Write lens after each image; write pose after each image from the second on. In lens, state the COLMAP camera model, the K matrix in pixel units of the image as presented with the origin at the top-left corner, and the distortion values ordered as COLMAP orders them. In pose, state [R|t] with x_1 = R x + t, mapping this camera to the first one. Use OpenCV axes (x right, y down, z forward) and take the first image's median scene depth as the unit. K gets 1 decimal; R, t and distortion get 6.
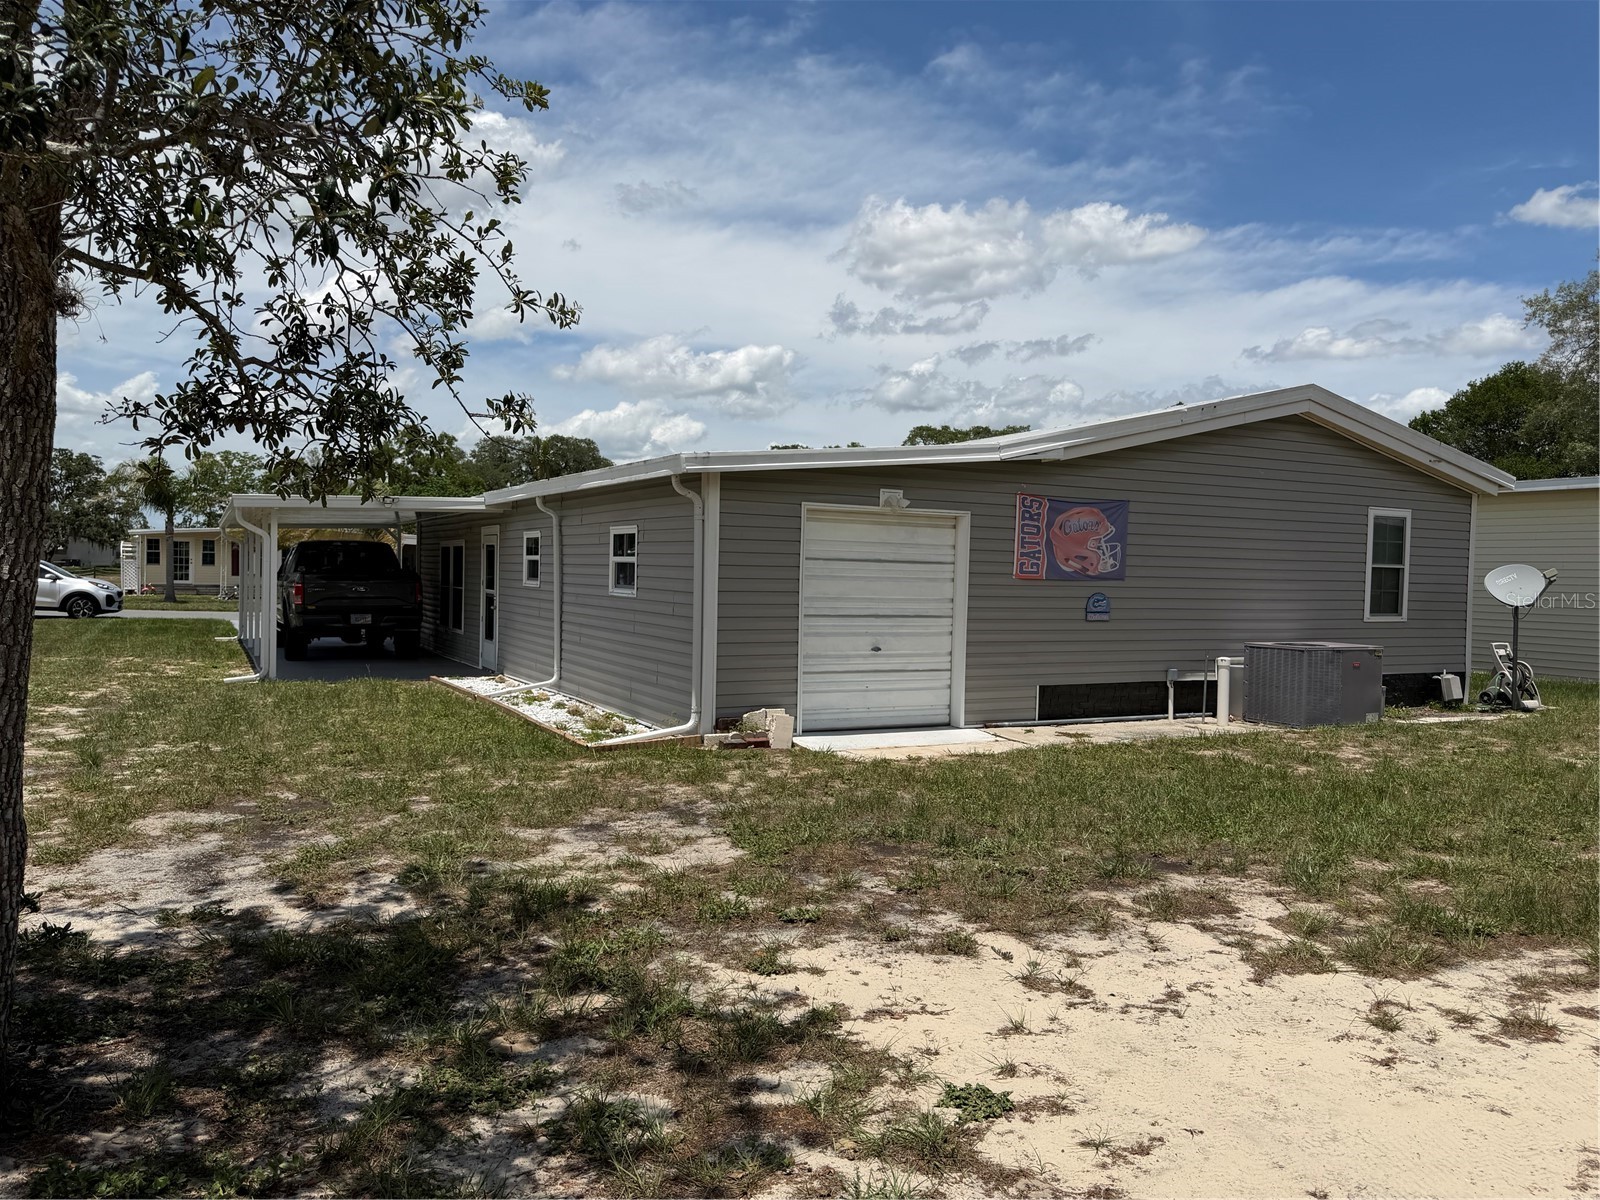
lens RADIAL K [[1130.2, 0, 836.6], [0, 1130.2, 620.1], [0, 0, 1]] dist [0.049527, -0.062053]
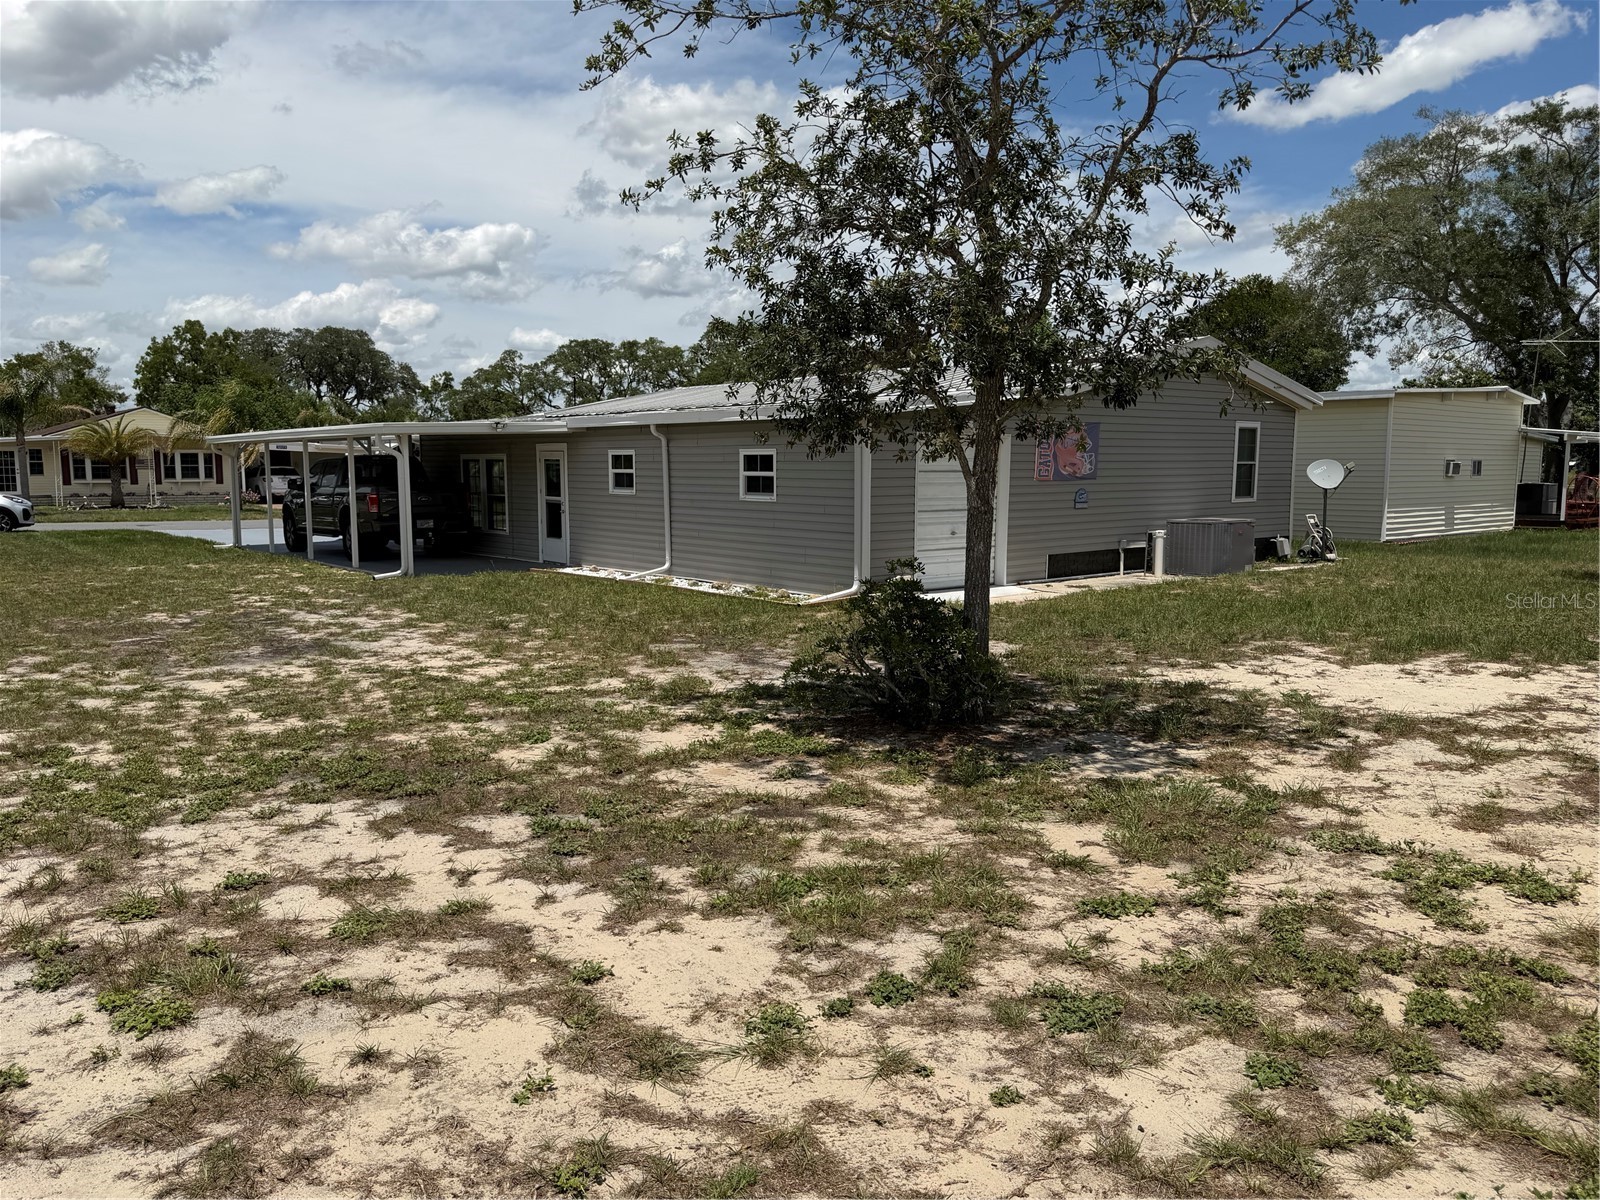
lens RADIAL K [[1130.2, 0, 814.2], [0, 1130.2, 603.6], [0, 0, 1]] dist [0.049527, -0.062053]
pose [[0.980183, -0.046413, 0.192579, -0.322476], [0.030157, 0.995795, 0.086505, -0.011432], [-0.195785, -0.078983, 0.977461, -0.290969]]
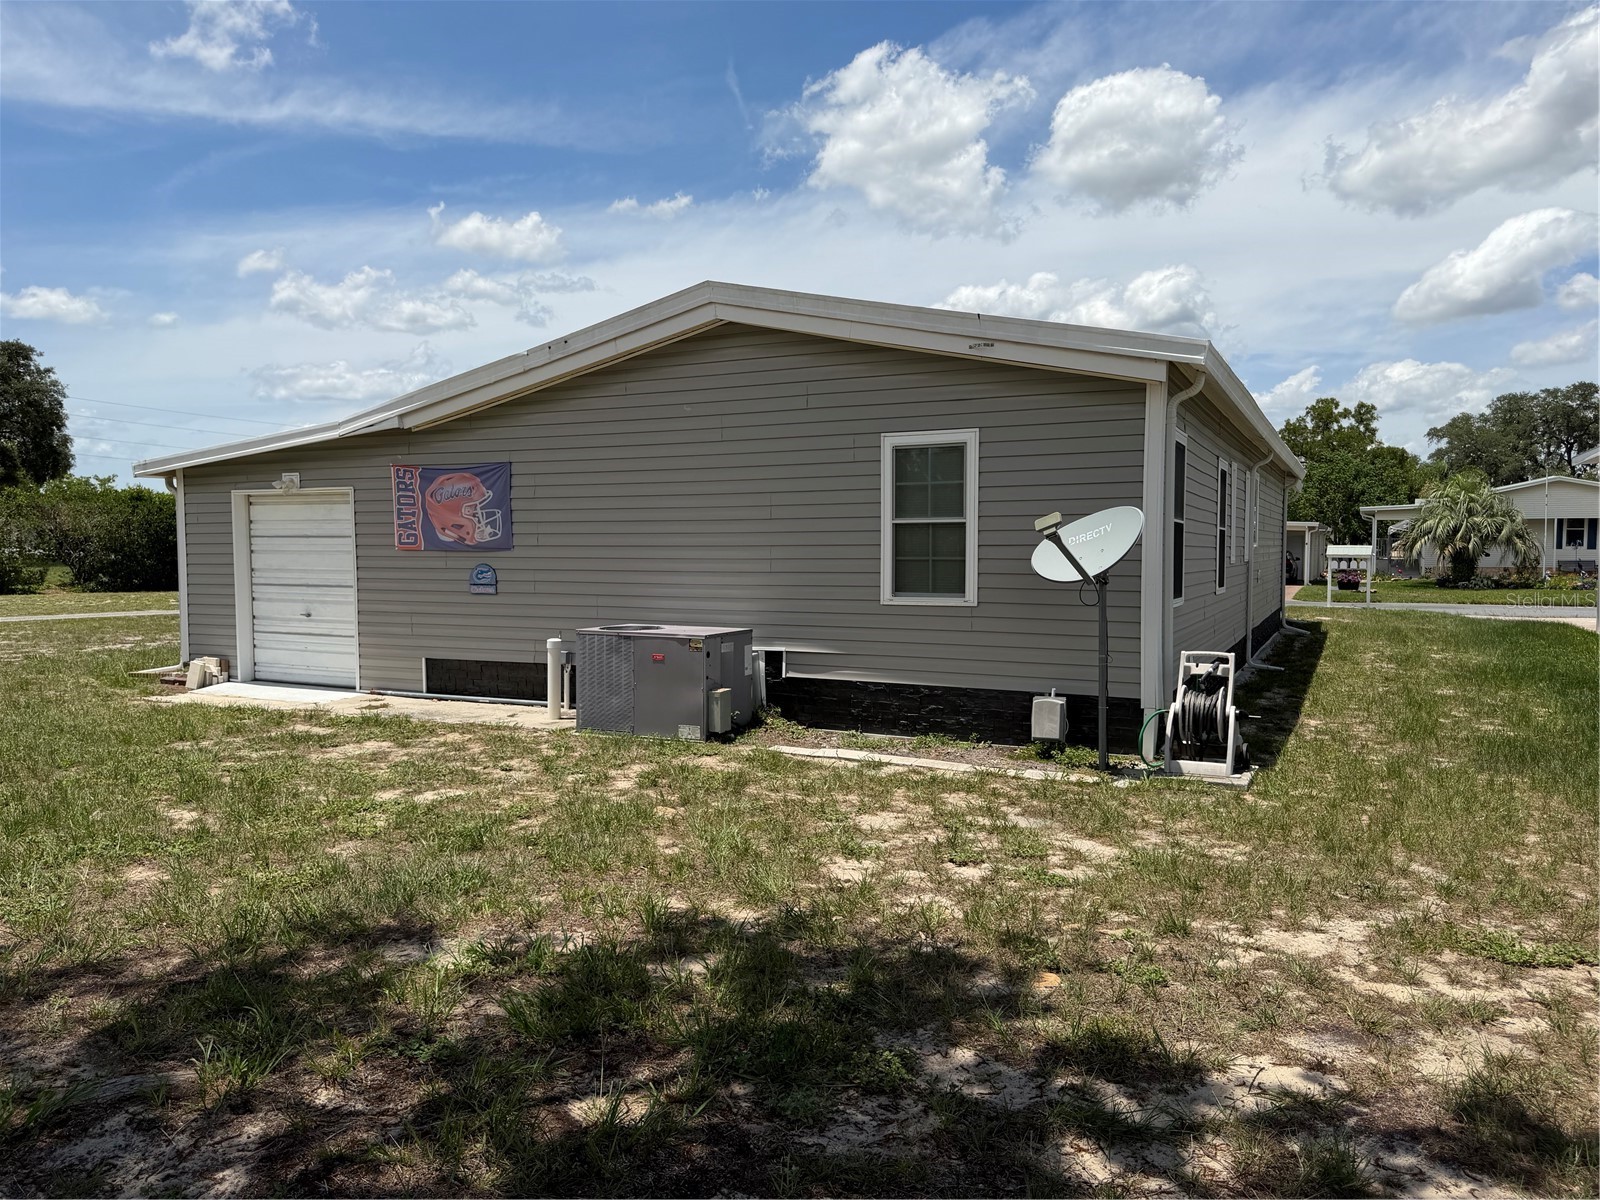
lens RADIAL K [[1130.2, 0, 800.2], [0, 1130.2, 601.2], [0, 0, 1]] dist [0.049527, -0.062053]
pose [[0.604044, 0.023024, -0.796618, 0.953996], [-0.013614, 0.999735, 0.018572, -0.011893], [0.796834, -0.000373, 0.604198, 0.545321]]
